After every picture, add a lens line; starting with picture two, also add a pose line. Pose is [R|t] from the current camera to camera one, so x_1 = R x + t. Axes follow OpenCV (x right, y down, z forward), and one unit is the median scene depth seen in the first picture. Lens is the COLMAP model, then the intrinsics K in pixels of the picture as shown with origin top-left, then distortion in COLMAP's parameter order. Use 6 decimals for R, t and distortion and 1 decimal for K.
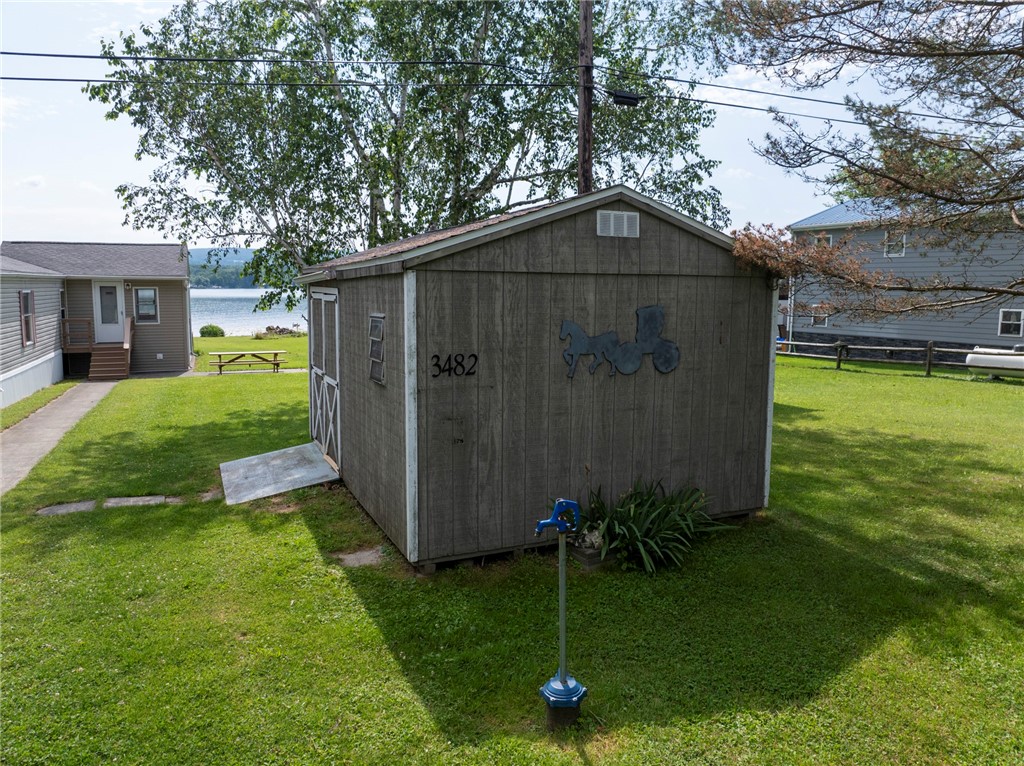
lens RADIAL K [[720.6, 0, 517.9], [0, 720.6, 380.5], [0, 0, 1]] dist [-0.044059, 0.013138]
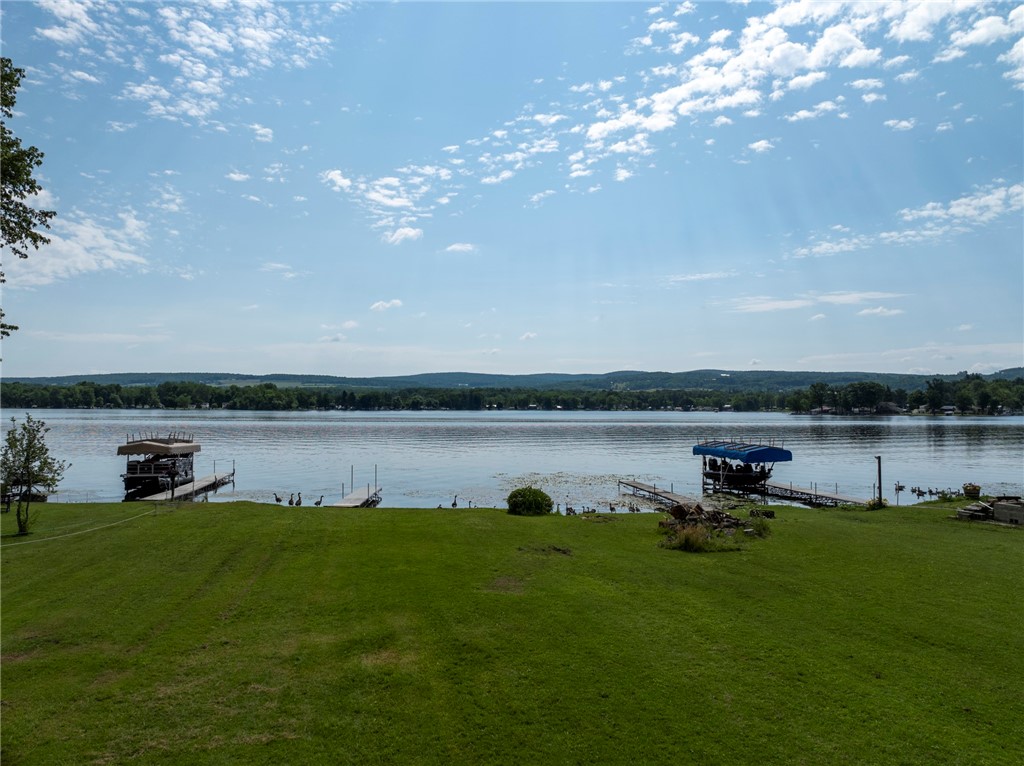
lens RADIAL K [[720.2, 0, 525.7], [0, 720.2, 381.1], [0, 0, 1]] dist [-0.031934, -0.022564]
pose [[0.961169, -0.011749, -0.275711, -1.433151], [-0.034473, 0.986155, -0.162203, -0.341653], [0.273799, 0.165409, 0.947456, 2.509128]]
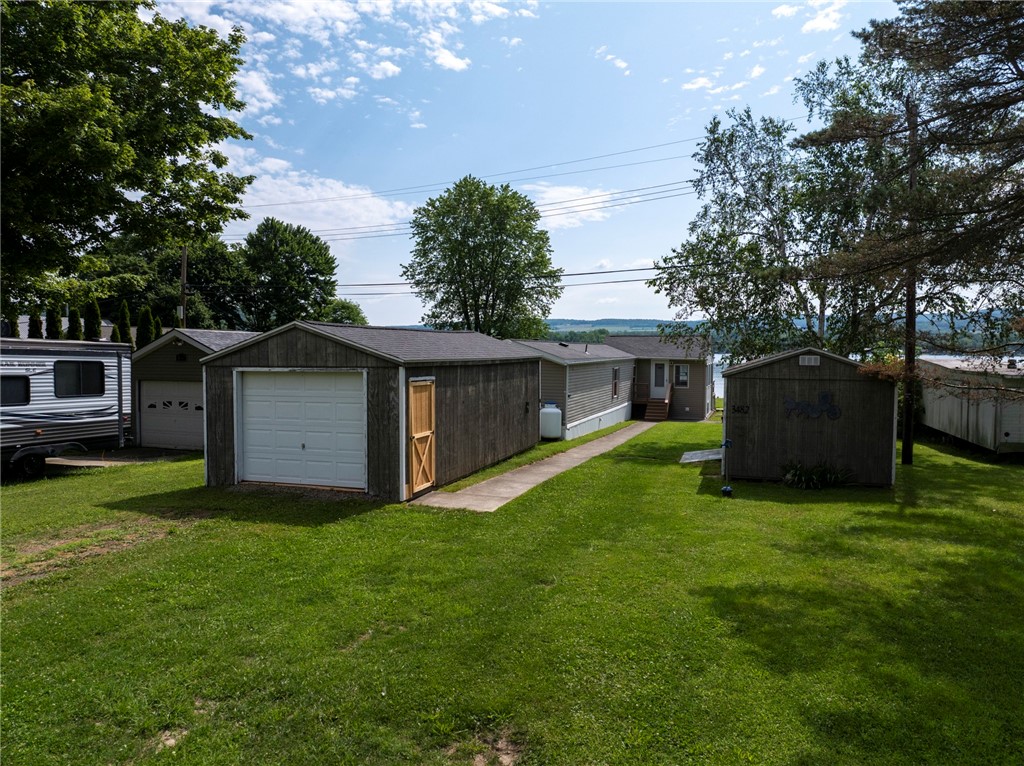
lens RADIAL K [[720.6, 0, 517.9], [0, 720.6, 380.5], [0, 0, 1]] dist [-0.044059, 0.013138]
pose [[0.741238, 0.027850, -0.670664, 0.546982], [-0.088123, 0.994529, -0.056097, 0.048258], [0.665433, 0.100682, 0.739637, -0.813666]]
